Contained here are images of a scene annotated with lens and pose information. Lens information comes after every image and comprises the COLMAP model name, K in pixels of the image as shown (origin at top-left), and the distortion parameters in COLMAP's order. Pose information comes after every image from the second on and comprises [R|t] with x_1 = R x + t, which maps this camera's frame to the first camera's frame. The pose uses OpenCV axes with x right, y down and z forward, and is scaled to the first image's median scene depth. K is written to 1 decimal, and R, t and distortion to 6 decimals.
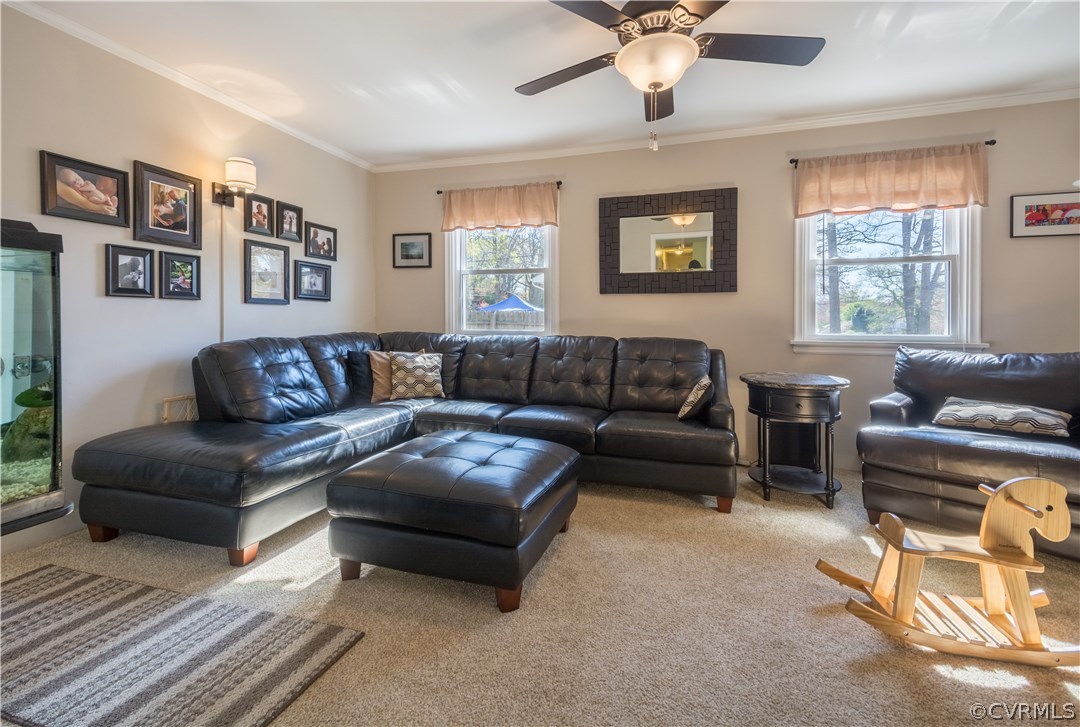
lens RADIAL K [[473.2, 0, 539.5], [0, 473.2, 325.2], [0, 0, 1]] dist [-0.001767, -0.000218]
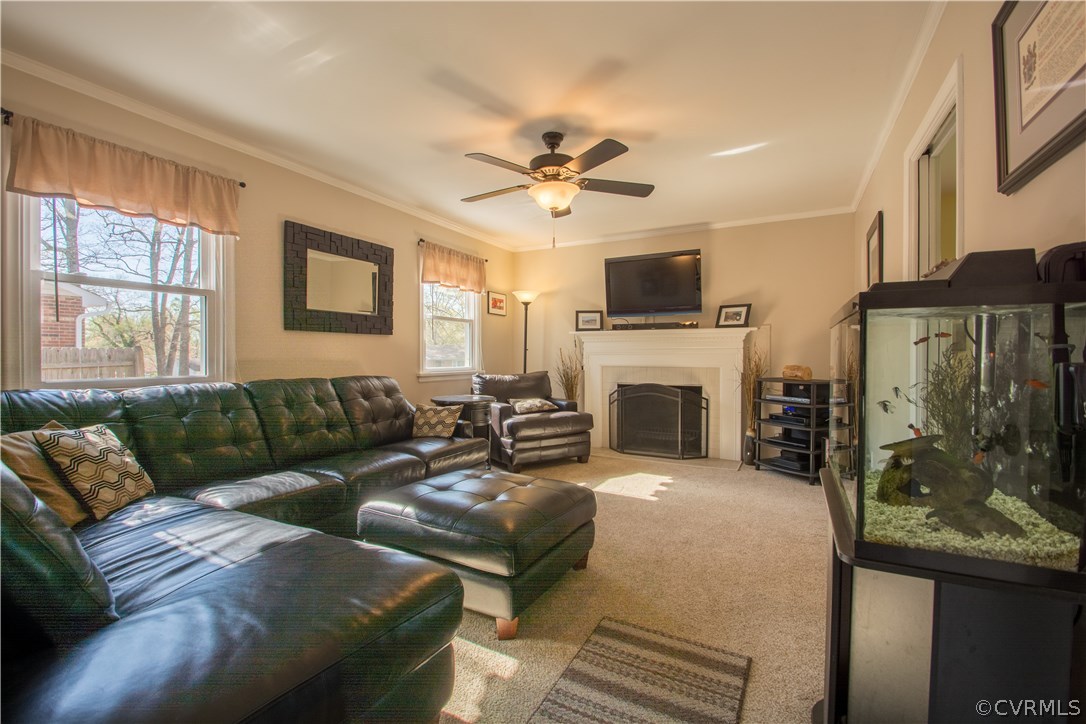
lens RADIAL K [[477.6, 0, 537.7], [0, 477.6, 358.9], [0, 0, 1]] dist [0.012686, -0.013910]
pose [[0.169874, -0.013272, 0.985376, -0.740974], [0.001396, 0.999912, 0.013227, -0.025383], [-0.985465, -0.000871, 0.169877, 0.428421]]
